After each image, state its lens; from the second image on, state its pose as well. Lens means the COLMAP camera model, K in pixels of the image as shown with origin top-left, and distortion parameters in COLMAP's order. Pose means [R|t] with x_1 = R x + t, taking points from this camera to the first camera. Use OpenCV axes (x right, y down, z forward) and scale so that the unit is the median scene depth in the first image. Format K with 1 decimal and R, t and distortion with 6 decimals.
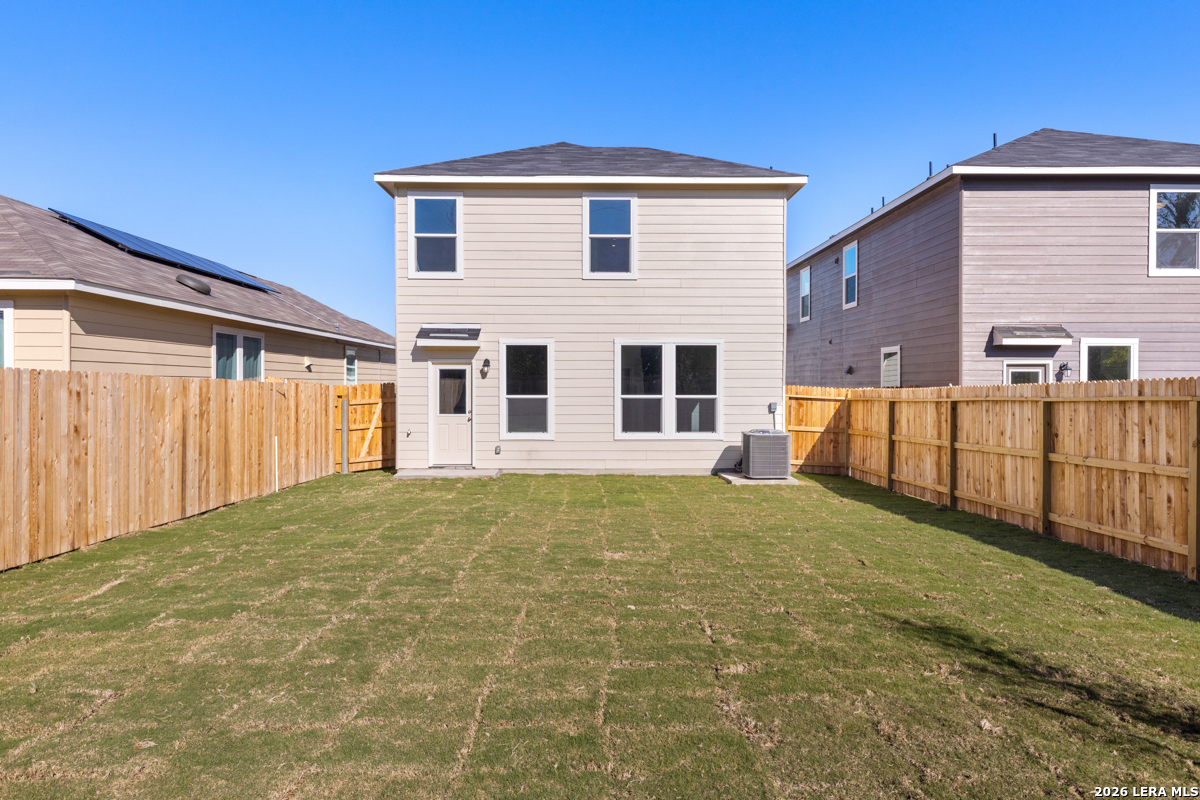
lens RADIAL K [[751.6, 0, 600.8], [0, 751.6, 396.5], [0, 0, 1]] dist [0.008270, -0.000979]
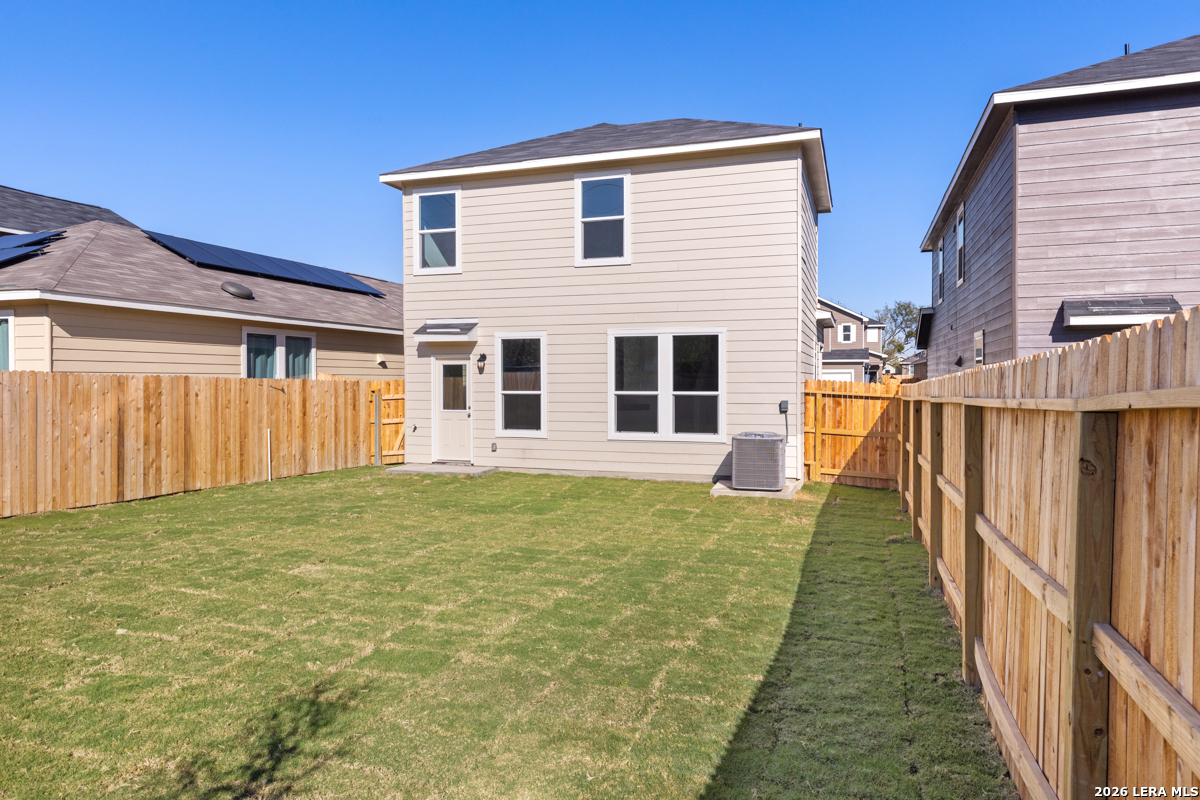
lens RADIAL K [[751.6, 0, 599.1], [0, 751.6, 395.3], [0, 0, 1]] dist [0.008270, -0.000979]
pose [[0.942240, 0.004878, -0.334902, 0.319031], [-0.003344, 0.999981, 0.005158, -0.001593], [0.334921, -0.003740, 0.942239, 0.129131]]
